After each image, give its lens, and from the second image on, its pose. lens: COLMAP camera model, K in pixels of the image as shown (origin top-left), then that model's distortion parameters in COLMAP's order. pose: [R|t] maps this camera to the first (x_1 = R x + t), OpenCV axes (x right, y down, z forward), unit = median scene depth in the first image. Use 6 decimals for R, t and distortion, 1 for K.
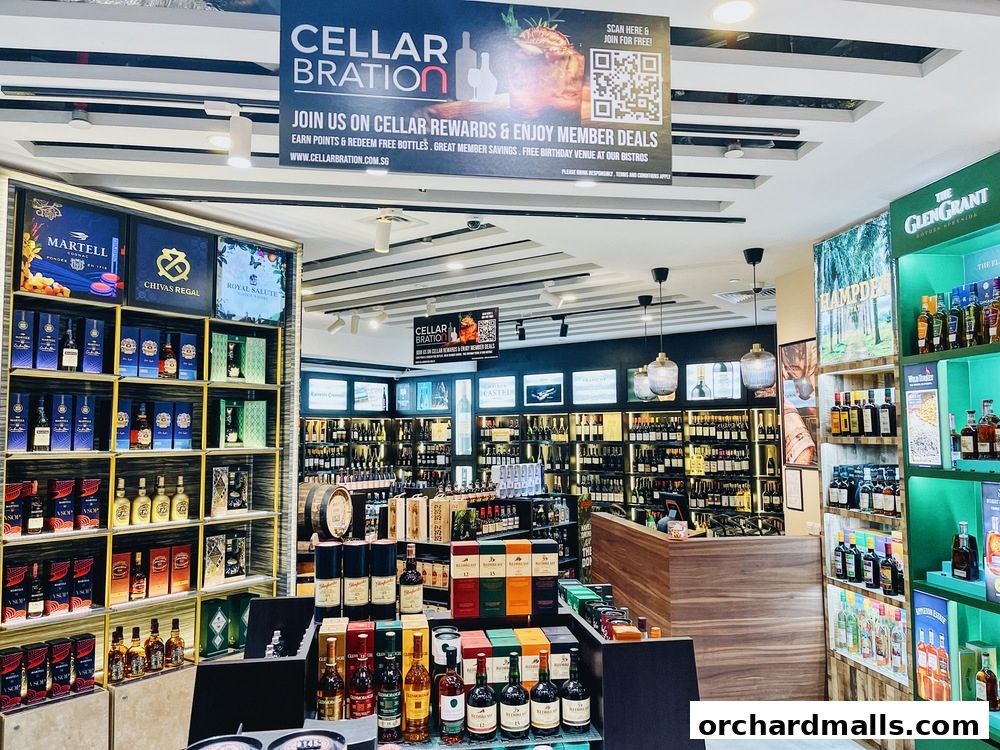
lens RADIAL K [[753.6, 0, 500.0], [0, 753.6, 375.0], [0, 0, 1]] dist [0.084063, -0.124533]
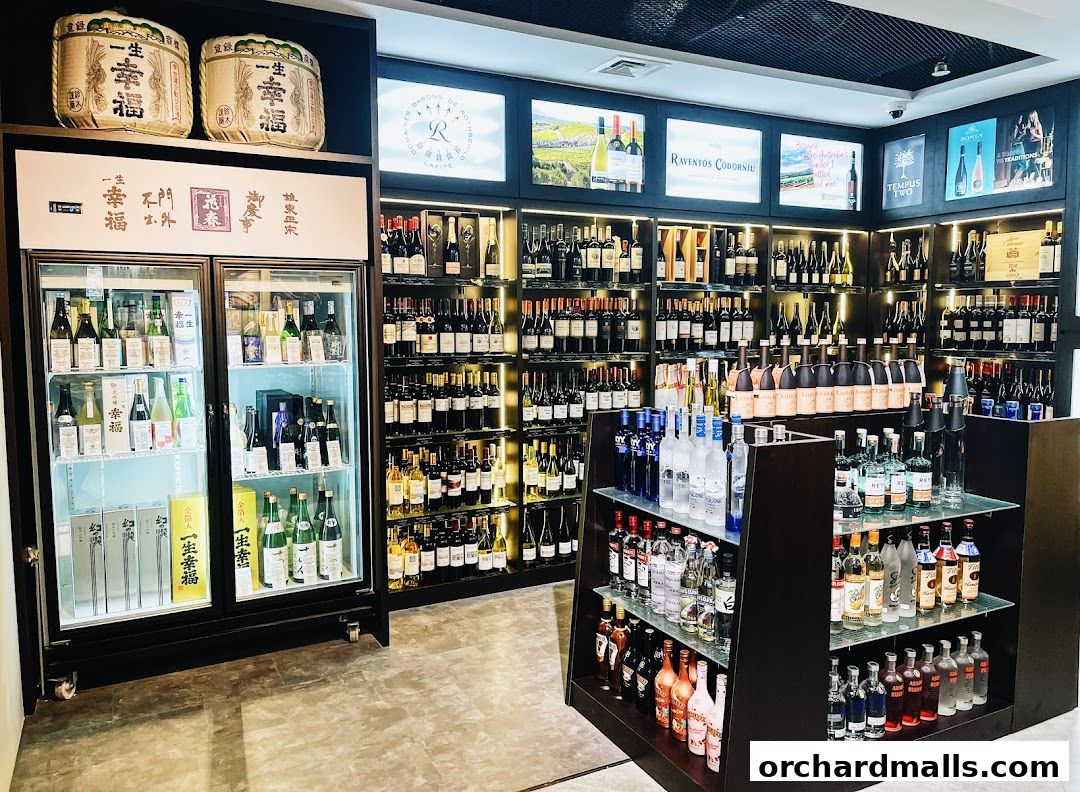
lens RADIAL K [[809.2, 0, 540.0], [0, 809.2, 396.0], [0, 0, 1]] dist [0.059931, -0.105820]
pose [[0.897905, 0.049082, -0.437444, -0.227812], [0.027697, 0.985496, 0.167425, 0.143867], [0.439316, -0.162447, 0.883522, 1.100457]]
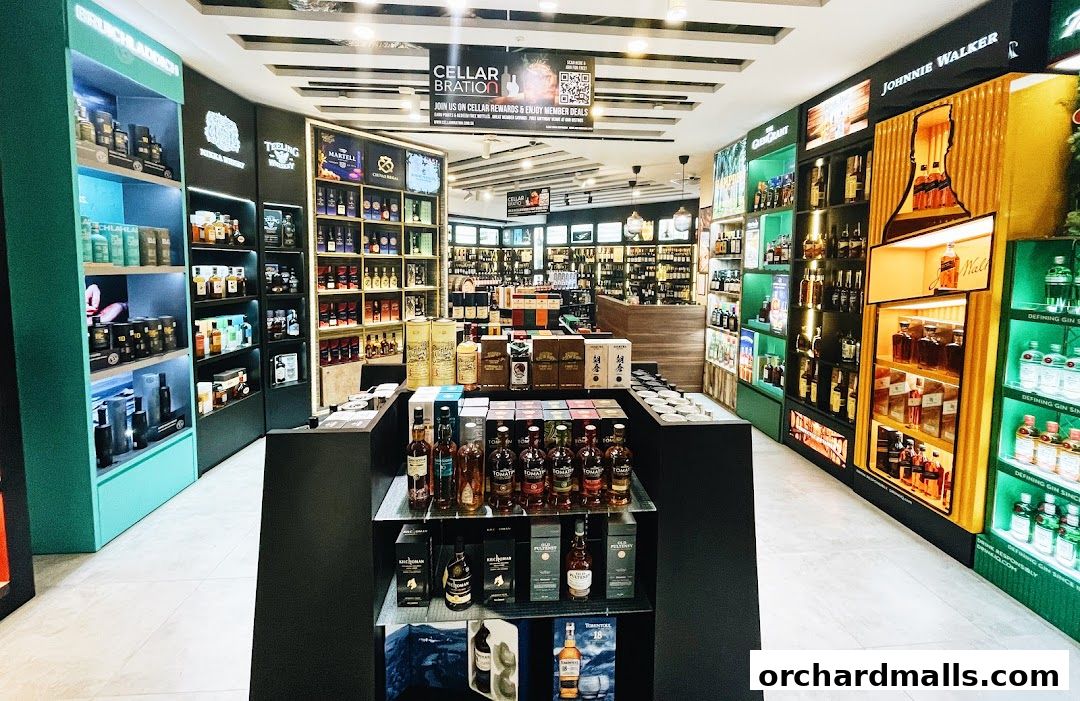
lens RADIAL K [[437.0, 0, 538.1], [0, 437.0, 296.1], [0, 0, 1]] dist [-0.000348, -0.000071]
pose [[0.997450, 0.022961, -0.067575, 0.049357], [-0.012360, 0.988102, 0.153302, 0.014596], [0.070291, -0.152076, 0.985866, -0.133720]]
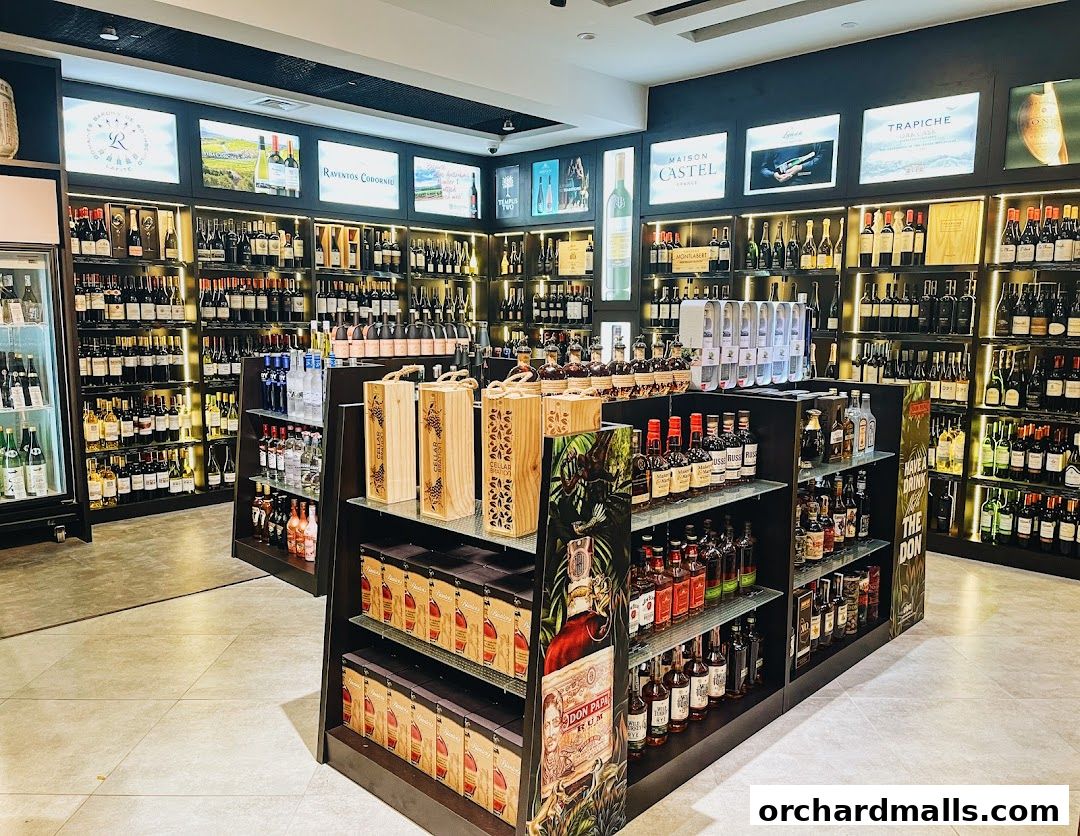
lens RADIAL K [[839.4, 0, 572.5], [0, 839.4, 425.1], [0, 0, 1]] dist [0.067962, -0.090761]
pose [[0.993382, 0.037833, -0.108446, -0.023192], [-0.013440, 0.975995, 0.217379, 0.126863], [0.114067, -0.214483, 0.970044, 0.815415]]
